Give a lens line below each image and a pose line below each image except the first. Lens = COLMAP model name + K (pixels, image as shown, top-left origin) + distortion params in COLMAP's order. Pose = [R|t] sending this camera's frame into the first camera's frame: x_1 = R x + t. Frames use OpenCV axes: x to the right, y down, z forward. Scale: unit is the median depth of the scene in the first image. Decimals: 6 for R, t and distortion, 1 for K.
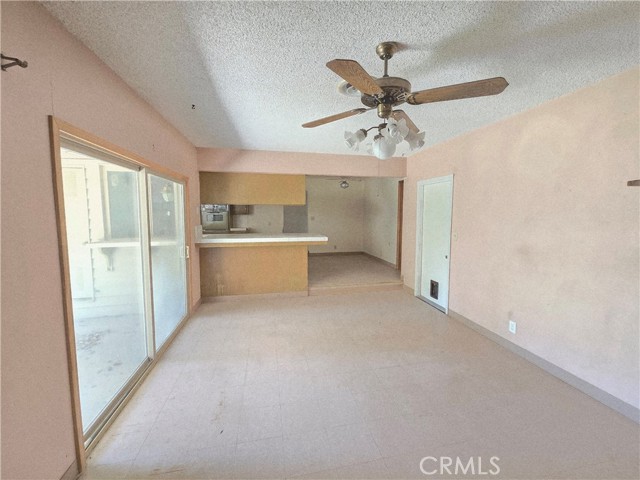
lens RADIAL K [[261.1, 0, 317.4], [0, 261.1, 236.2], [0, 0, 1]] dist [0.000180, -0.000221]
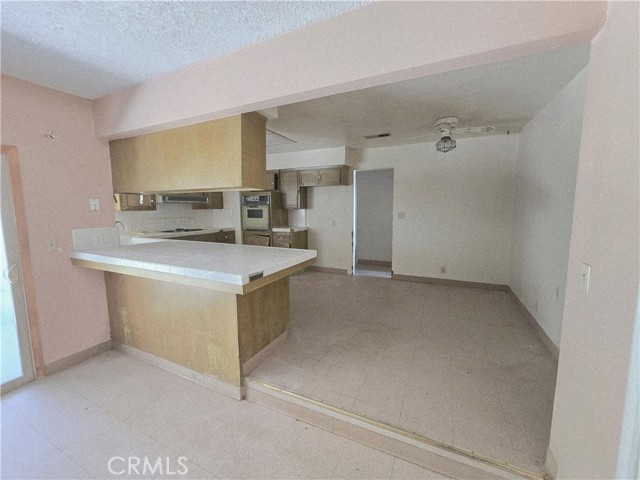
lens RADIAL K [[261.1, 0, 317.4], [0, 261.1, 236.2], [0, 0, 1]] dist [0.000180, -0.000221]
pose [[0.801783, 0.056330, -0.594955, 0.206376], [-0.041790, 0.998396, 0.038209, -0.041716], [0.596153, -0.005772, 0.802850, 0.489078]]
